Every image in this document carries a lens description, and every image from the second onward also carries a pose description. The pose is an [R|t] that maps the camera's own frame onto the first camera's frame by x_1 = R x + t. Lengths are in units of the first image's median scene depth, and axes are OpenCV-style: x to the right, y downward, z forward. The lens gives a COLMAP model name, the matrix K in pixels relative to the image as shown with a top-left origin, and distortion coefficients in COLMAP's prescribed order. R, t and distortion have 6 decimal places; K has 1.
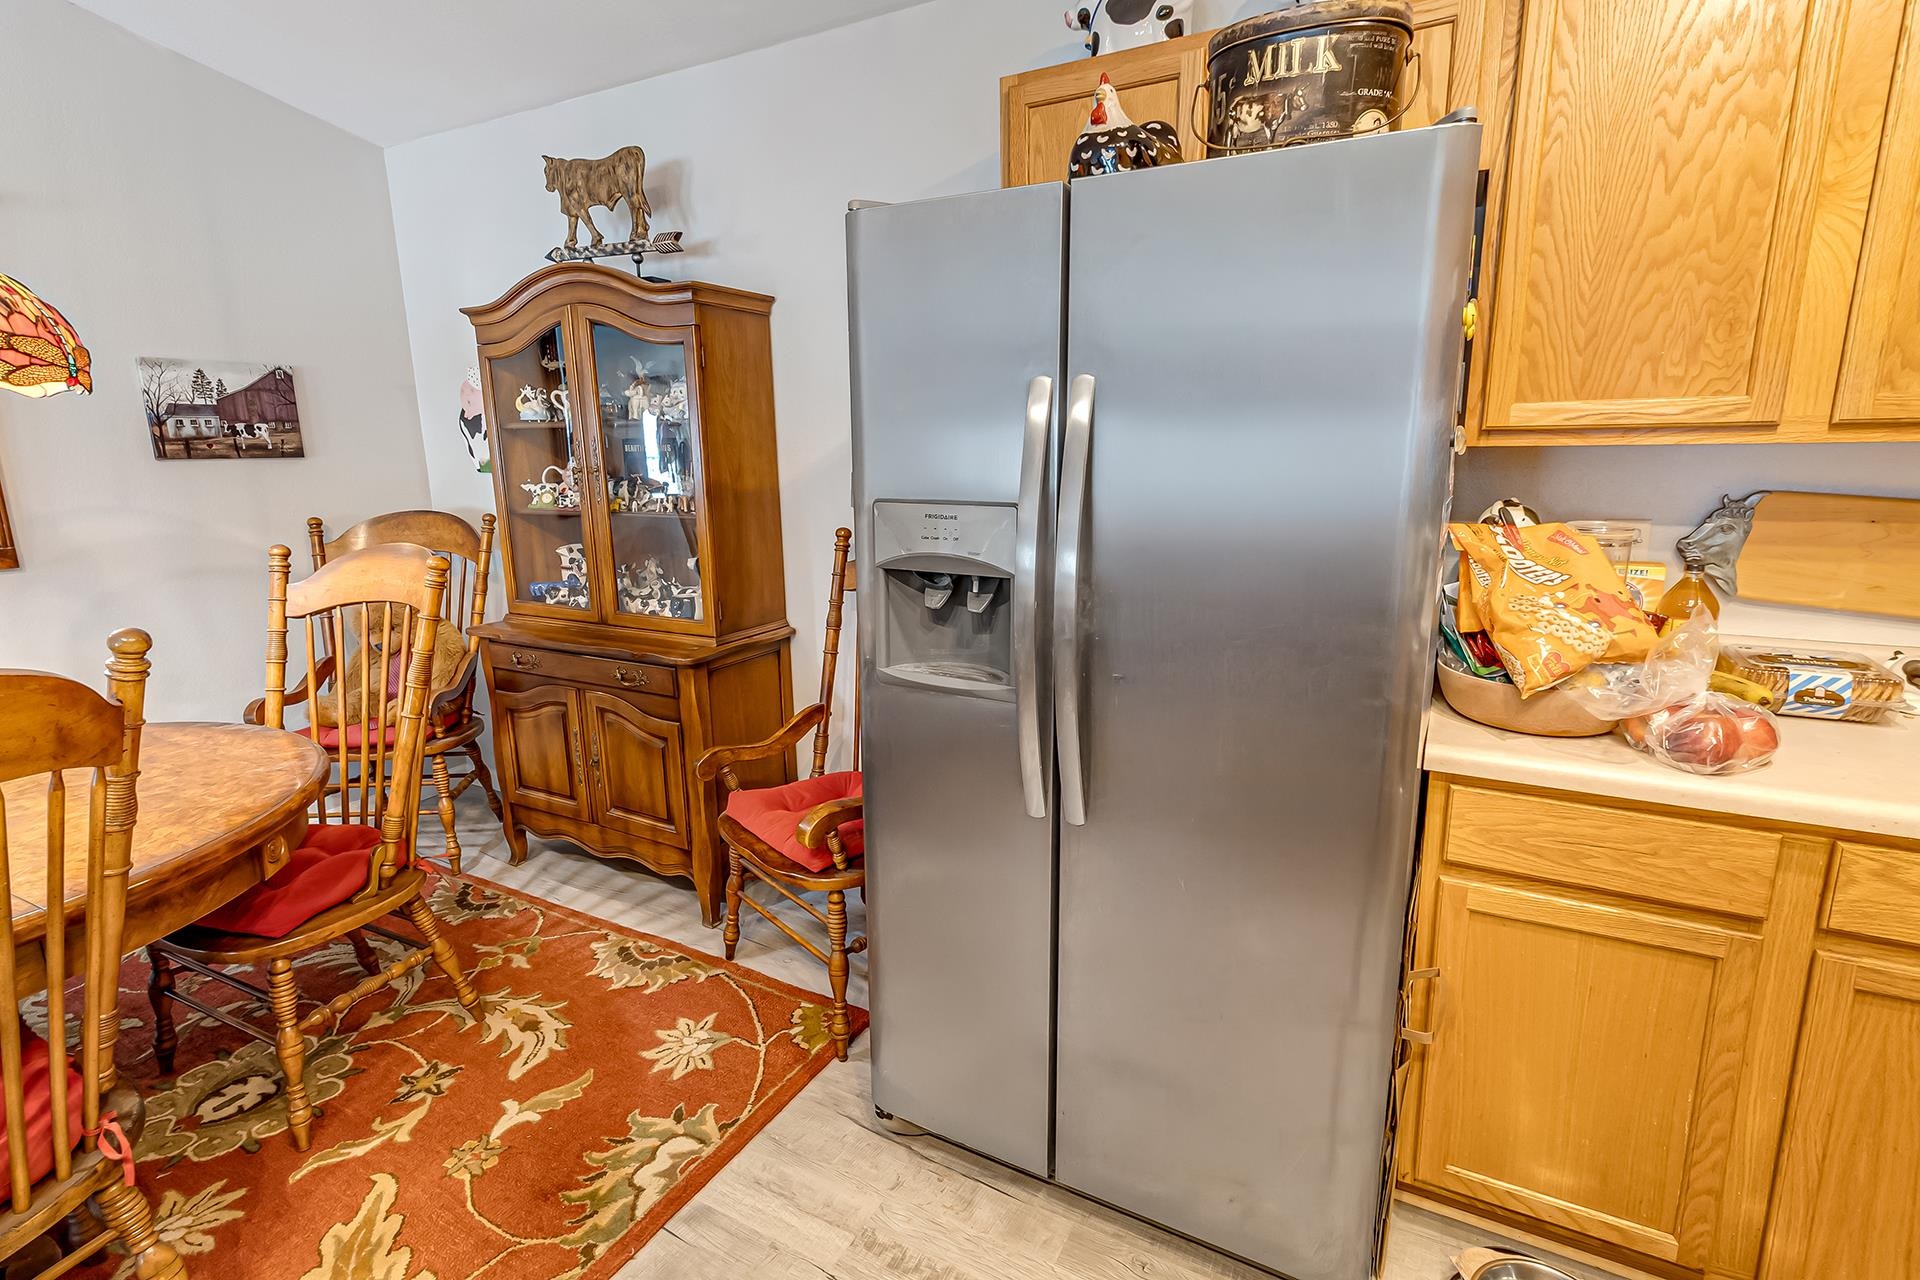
lens RADIAL K [[897.8, 0, 988.2], [0, 897.8, 625.9], [0, 0, 1]] dist [0.006666, -0.001060]
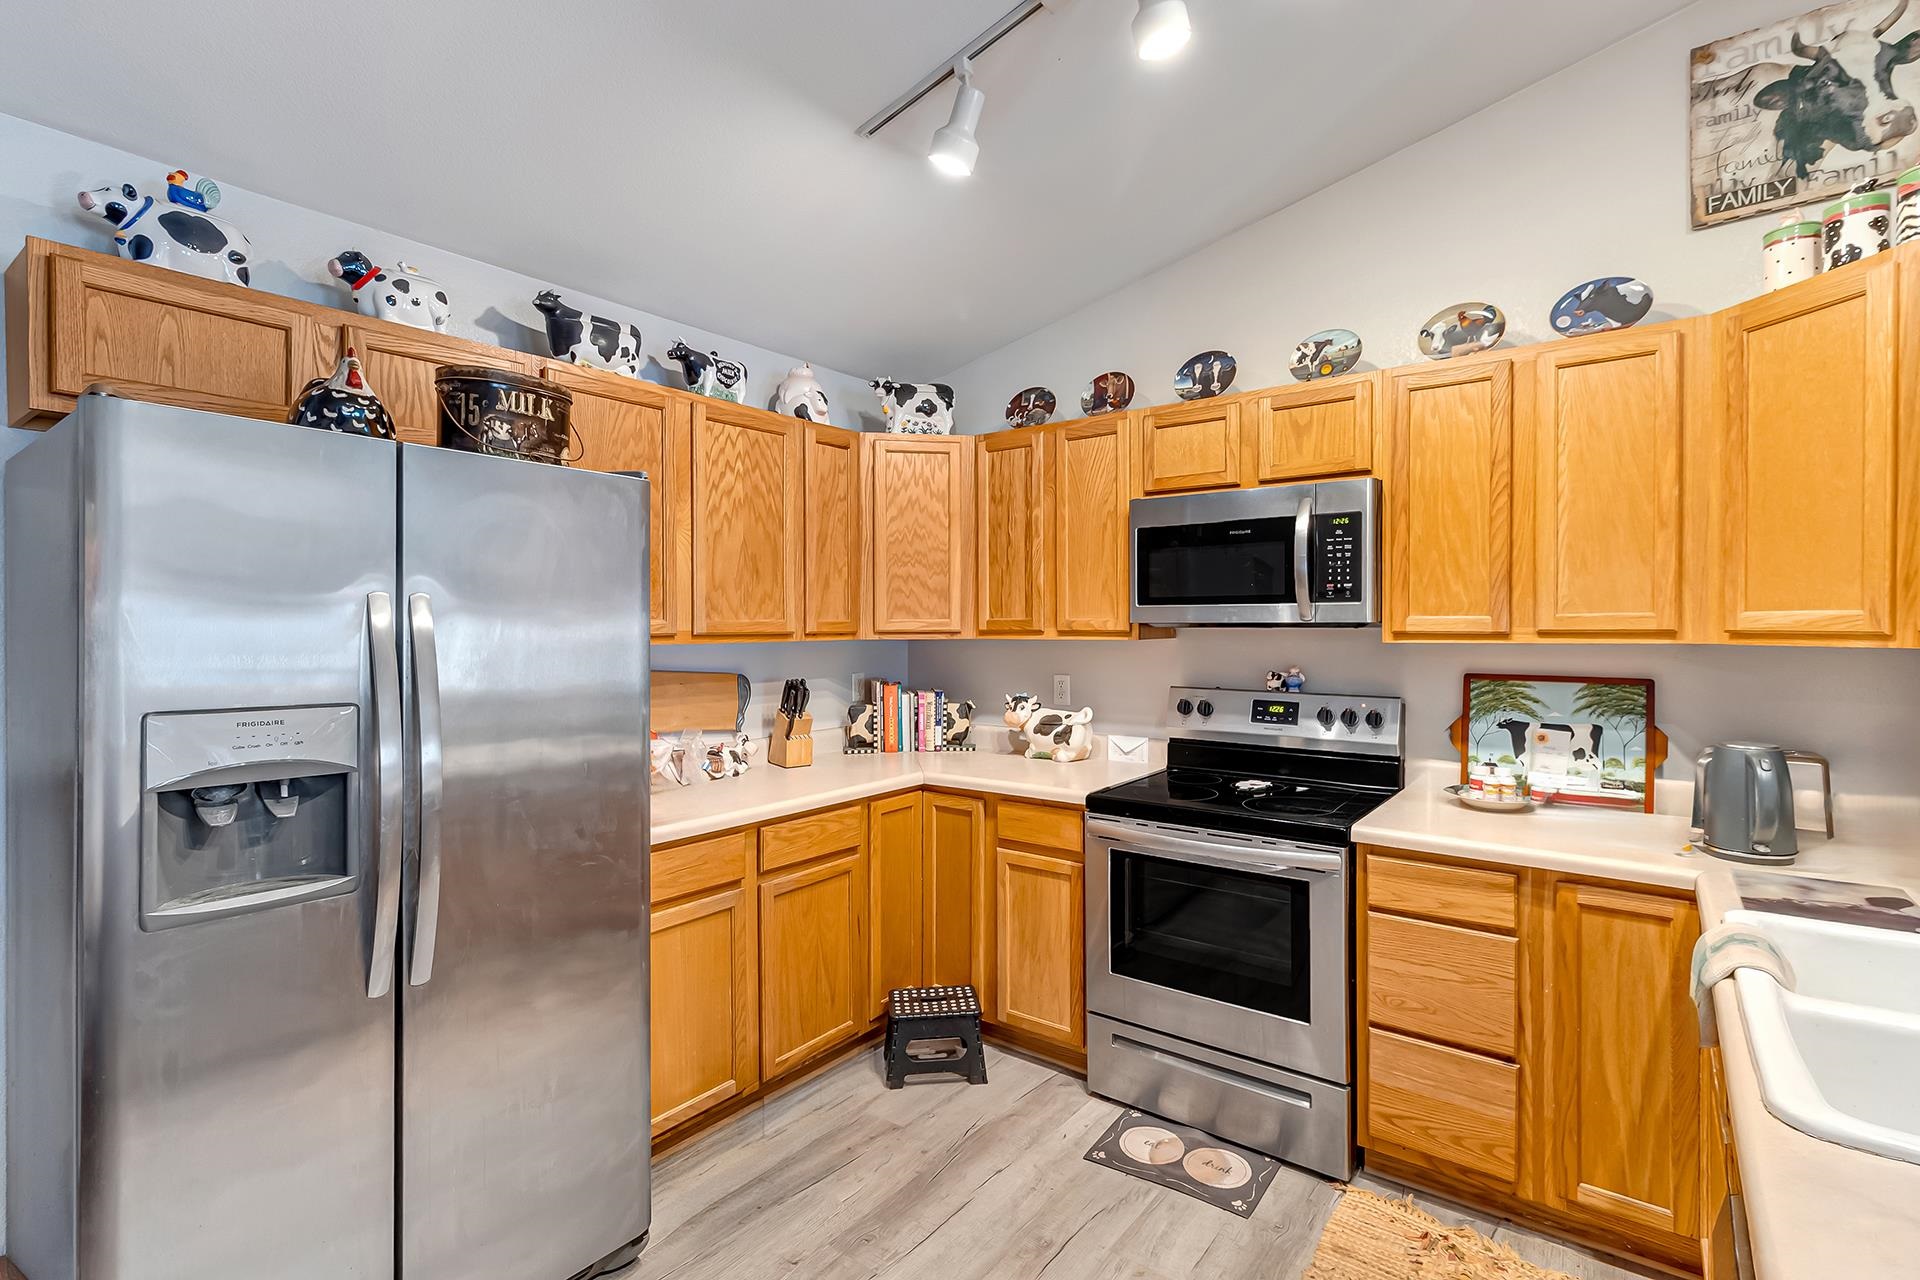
lens RADIAL K [[897.8, 0, 960.1], [0, 897.8, 633.5], [0, 0, 1]] dist [0.006666, -0.001060]
pose [[0.169856, 0.004248, 0.985460, -0.952125], [0.199430, 0.979152, -0.038595, -0.030286], [-0.965078, 0.203086, 0.165468, 0.092697]]
